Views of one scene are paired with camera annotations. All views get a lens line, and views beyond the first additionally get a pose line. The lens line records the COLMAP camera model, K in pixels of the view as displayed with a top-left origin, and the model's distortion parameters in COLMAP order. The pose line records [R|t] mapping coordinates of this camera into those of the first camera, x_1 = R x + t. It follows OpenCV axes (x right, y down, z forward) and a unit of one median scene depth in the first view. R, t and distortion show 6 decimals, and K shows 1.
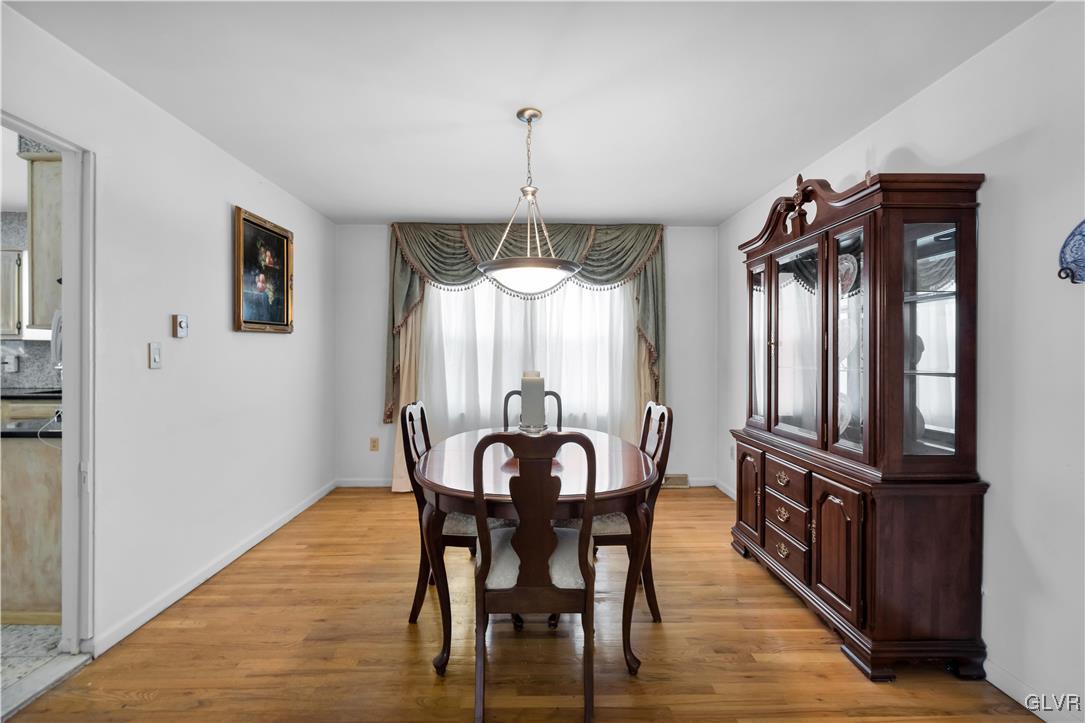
lens RADIAL K [[494.9, 0, 540.9], [0, 494.9, 351.9], [0, 0, 1]] dist [0.000910, -0.000141]
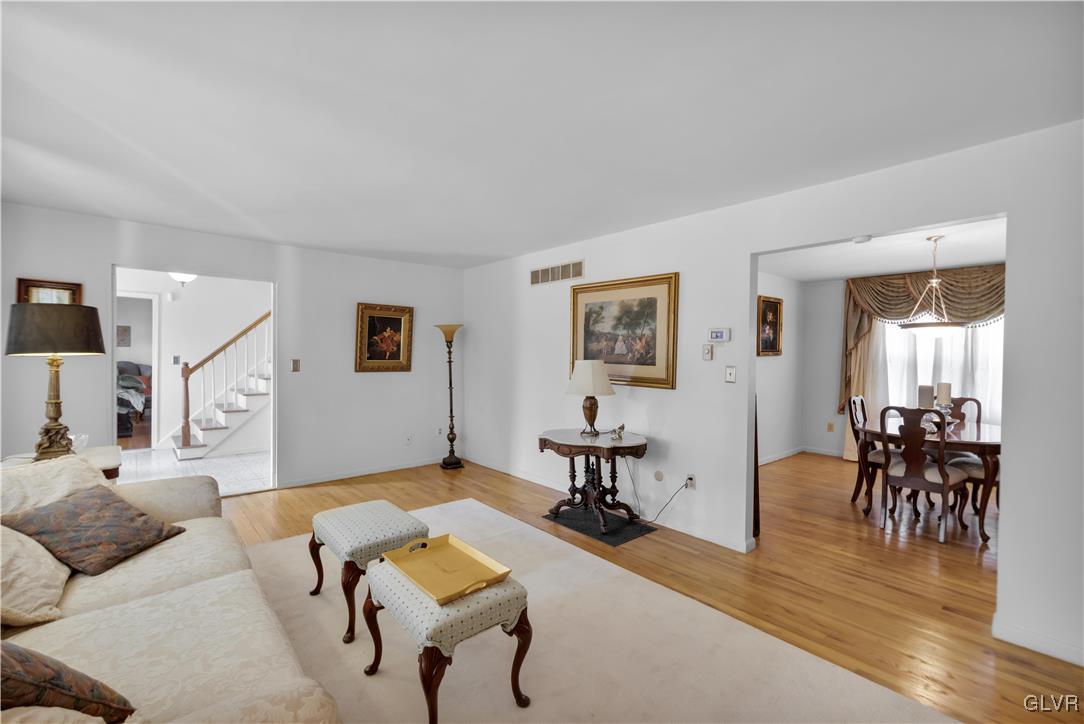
lens RADIAL K [[468.9, 0, 536.3], [0, 468.9, 360.3], [0, 0, 1]] dist [0.001622, 0.000115]
pose [[0.638662, 0.015430, -0.769332, 0.235256], [-0.010909, 0.999880, 0.010997, -0.028239], [0.769410, 0.001370, 0.638754, -0.756979]]
